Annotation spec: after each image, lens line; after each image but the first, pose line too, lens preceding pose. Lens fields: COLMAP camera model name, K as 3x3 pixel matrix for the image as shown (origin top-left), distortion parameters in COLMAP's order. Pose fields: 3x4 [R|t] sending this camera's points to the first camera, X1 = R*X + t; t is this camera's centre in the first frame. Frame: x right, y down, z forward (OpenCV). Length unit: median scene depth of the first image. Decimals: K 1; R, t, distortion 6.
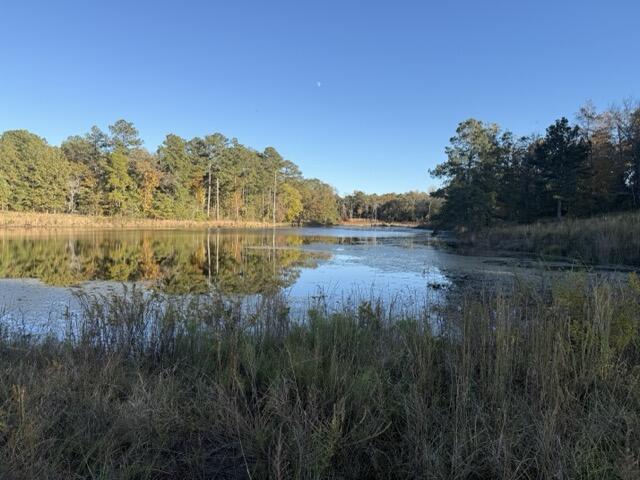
lens RADIAL K [[444.9, 0, 321.9], [0, 444.9, 254.7], [0, 0, 1]] dist [0.089761, -0.132298]
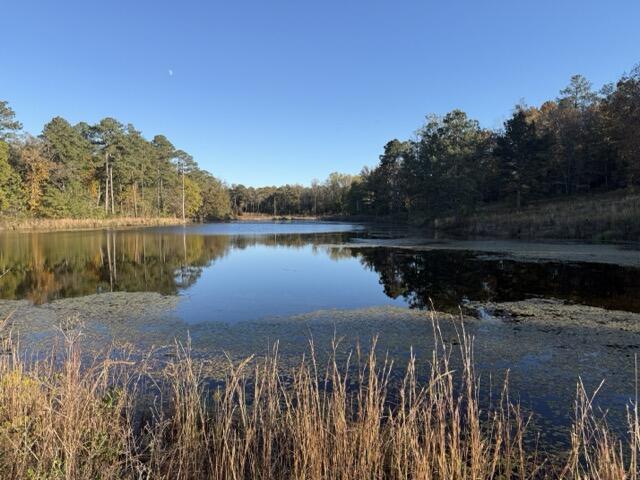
lens RADIAL K [[444.9, 0, 321.9], [0, 444.9, 254.7], [0, 0, 1]] dist [0.089761, -0.132298]
pose [[0.956308, -0.052029, 0.287695, -0.124122], [0.047891, 0.998623, 0.021407, -0.005827], [-0.288413, -0.006694, 0.957483, 0.053183]]
